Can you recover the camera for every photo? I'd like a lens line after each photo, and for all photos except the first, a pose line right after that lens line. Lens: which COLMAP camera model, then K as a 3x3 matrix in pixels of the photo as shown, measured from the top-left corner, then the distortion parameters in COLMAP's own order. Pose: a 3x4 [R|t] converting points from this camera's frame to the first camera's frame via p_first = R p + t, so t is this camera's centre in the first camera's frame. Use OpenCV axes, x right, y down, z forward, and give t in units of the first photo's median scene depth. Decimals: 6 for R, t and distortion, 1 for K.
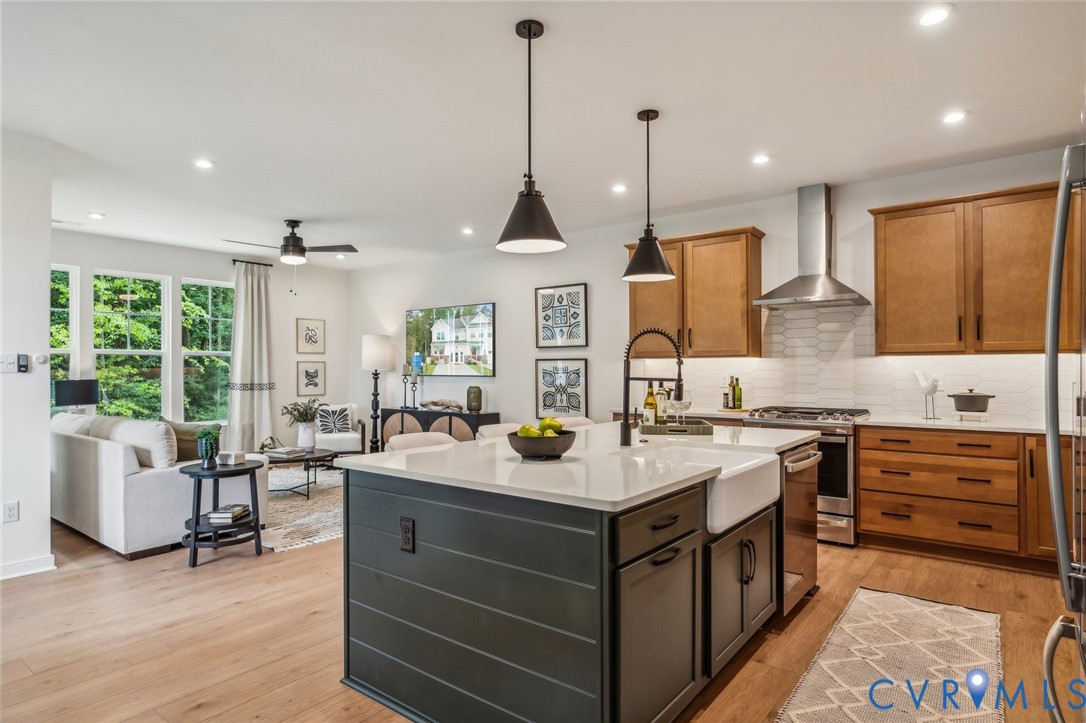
lens RADIAL K [[599.8, 0, 516.9], [0, 599.8, 366.2], [0, 0, 1]] dist [-0.001507, -0.000252]
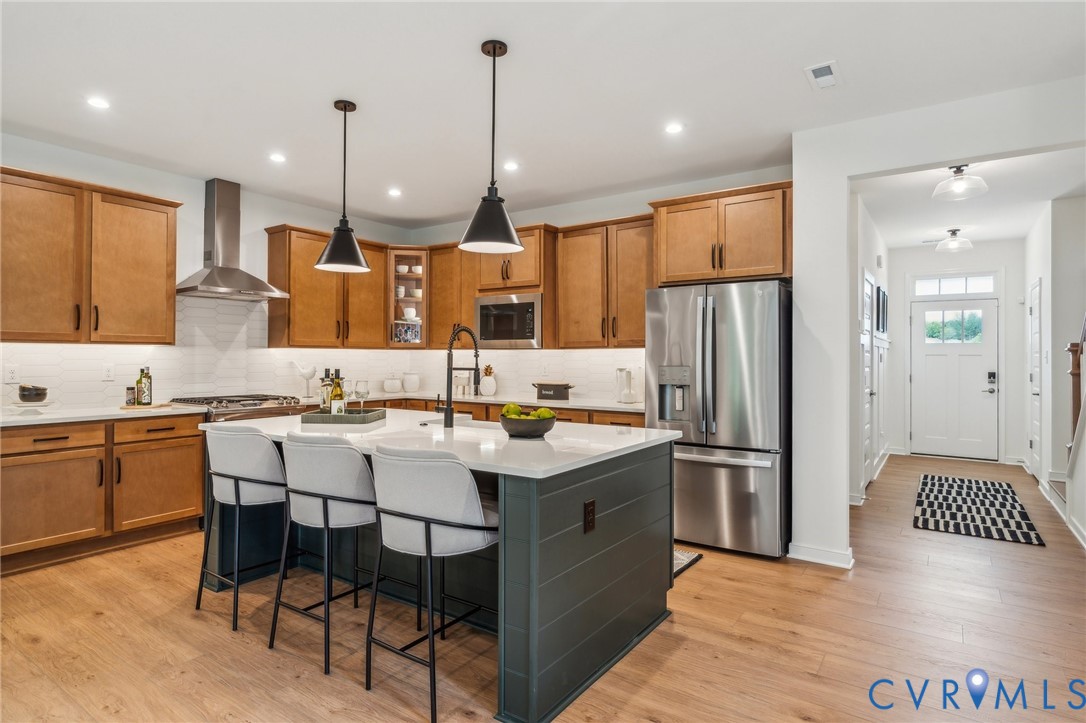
lens RADIAL K [[592.6, 0, 543.0], [0, 592.6, 361.5], [0, 0, 1]] dist [-0.004929, -0.000834]
pose [[-0.081257, -0.003831, 0.996686, -0.675077], [-0.010394, 0.999941, 0.002996, 0.001004], [-0.996639, -0.010116, -0.081293, 0.639864]]
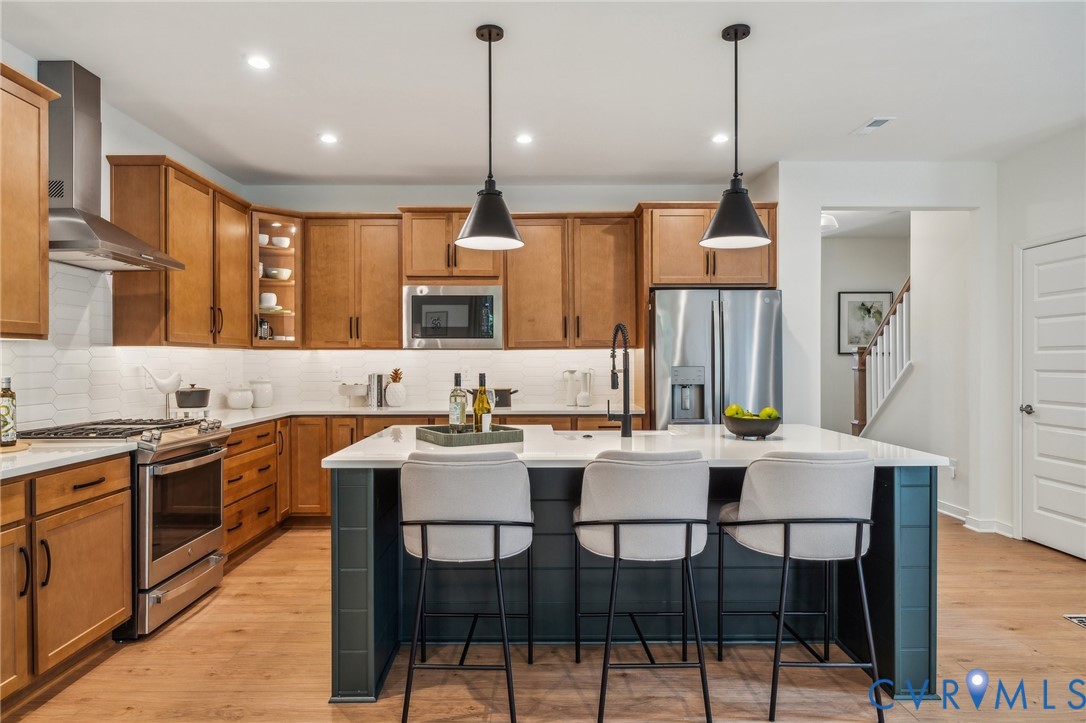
lens RADIAL K [[660.6, 0, 541.7], [0, 660.6, 367.9], [0, 0, 1]] dist [0.004351, 0.002089]
pose [[-0.639199, -0.003453, 0.769034, -0.414084], [-0.001478, 0.999994, 0.003262, 0.008544], [-0.769040, 0.000948, -0.639200, 1.280630]]
